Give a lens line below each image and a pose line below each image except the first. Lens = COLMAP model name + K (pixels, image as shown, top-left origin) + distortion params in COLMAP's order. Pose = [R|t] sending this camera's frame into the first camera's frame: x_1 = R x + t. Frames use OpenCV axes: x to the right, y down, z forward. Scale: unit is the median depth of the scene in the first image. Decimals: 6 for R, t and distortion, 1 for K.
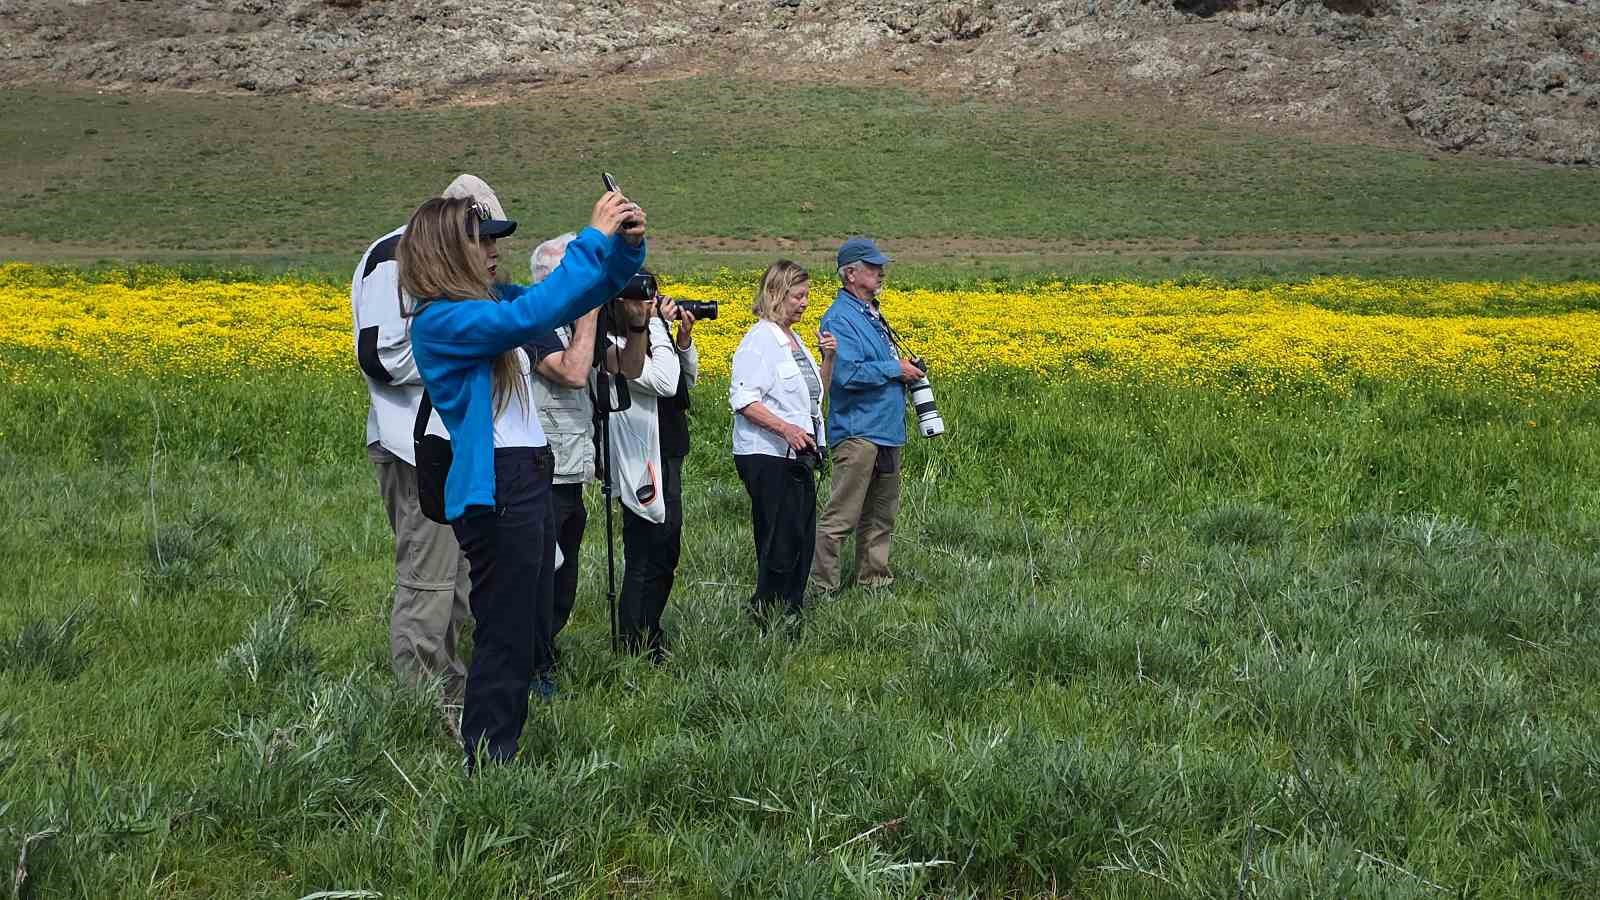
lens RADIAL K [[2054.4, 0, 800.0], [0, 2054.4, 450.0], [0, 0, 1]] dist [0.176107, -0.494525]
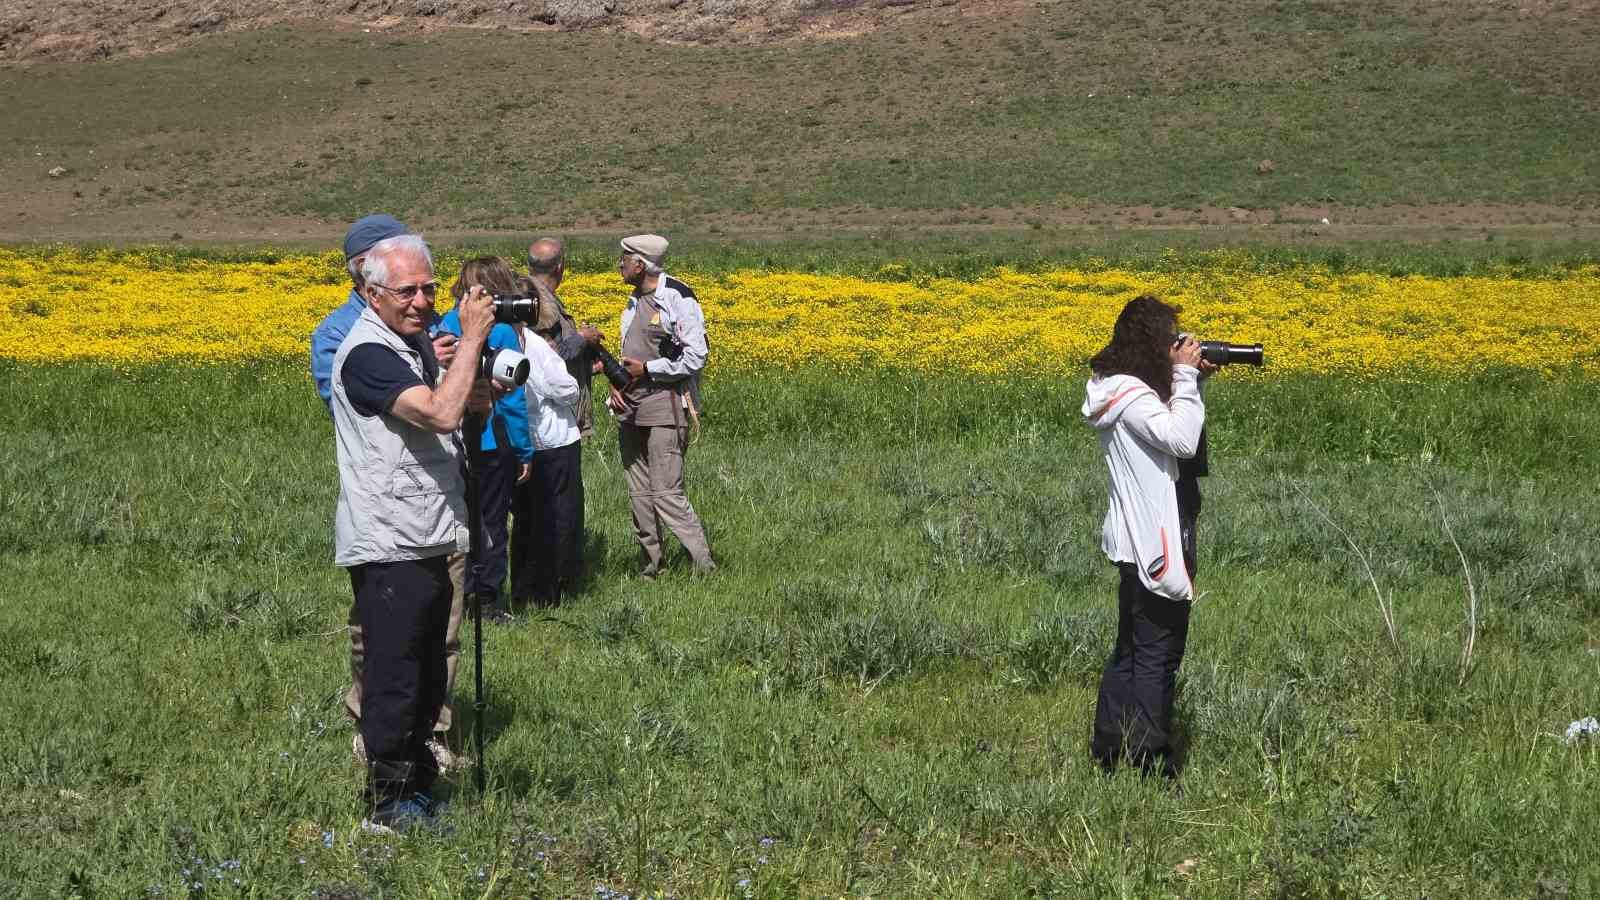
lens RADIAL K [[3200.3, 0, 751.1], [0, 3200.3, 445.2], [0, 0, 1]] dist [0.005976, 0.490342]
pose [[0.989547, 0.003067, -0.144180, -0.012958], [-0.005805, 0.999811, -0.018571, 0.009997], [0.144096, 0.019214, 0.989377, -0.201036]]
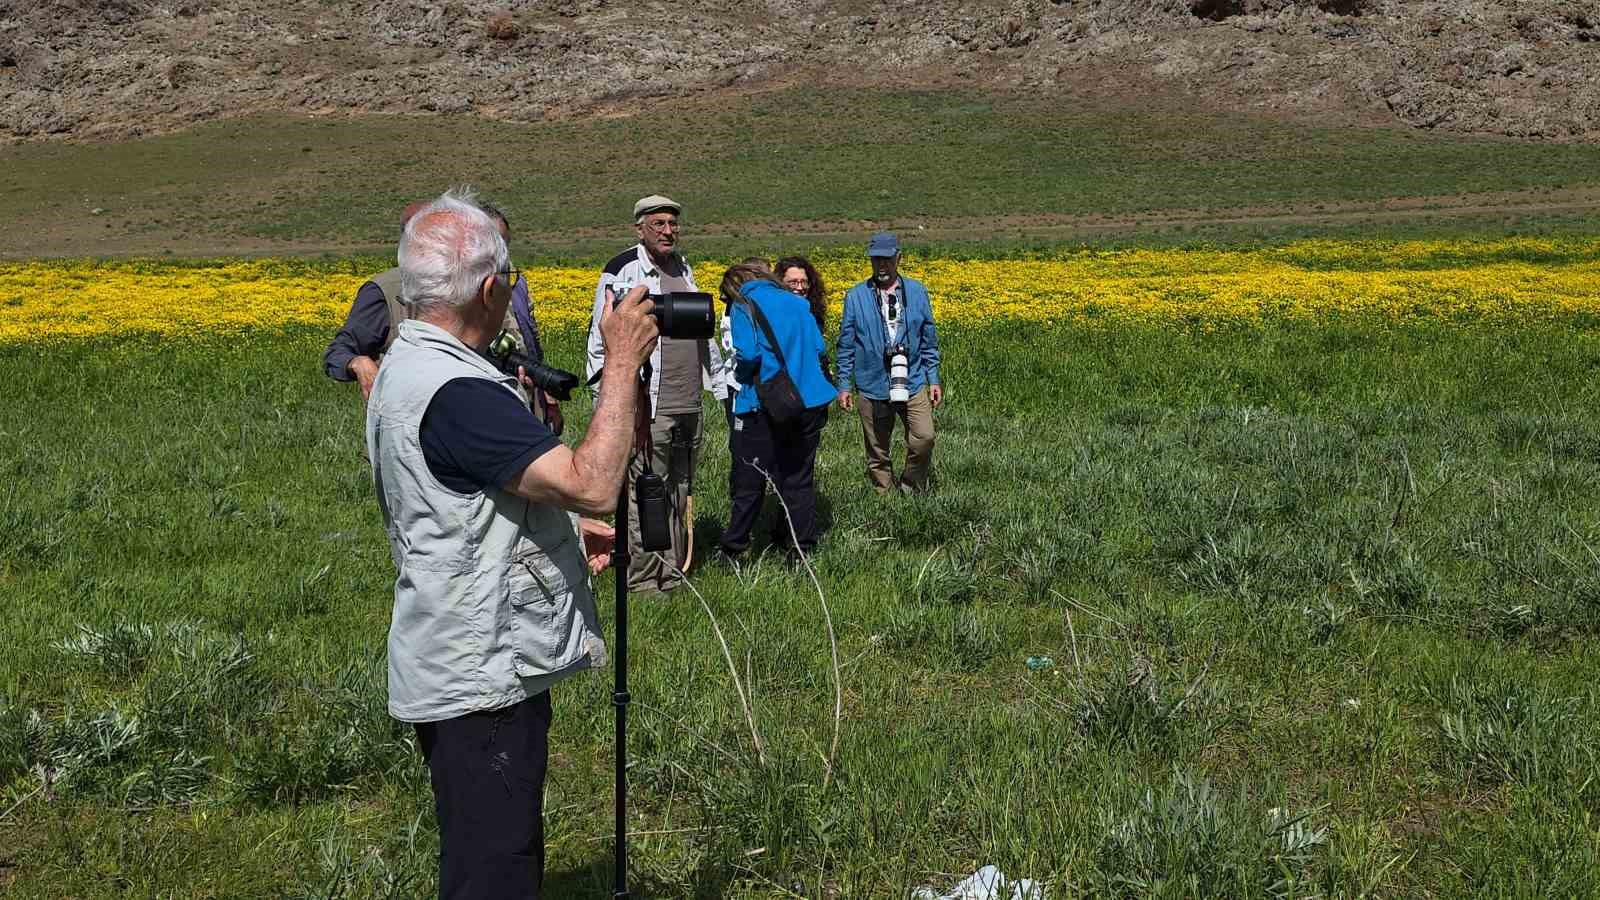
lens RADIAL K [[1803.9, 0, 797.8], [0, 1803.9, 462.7], [0, 0, 1]] dist [0.154068, -0.394311]
pose [[0.998281, -0.022414, -0.054162, 0.005902], [0.024289, 0.999119, 0.034221, 0.003460], [0.053347, -0.035478, 0.997946, -0.074438]]
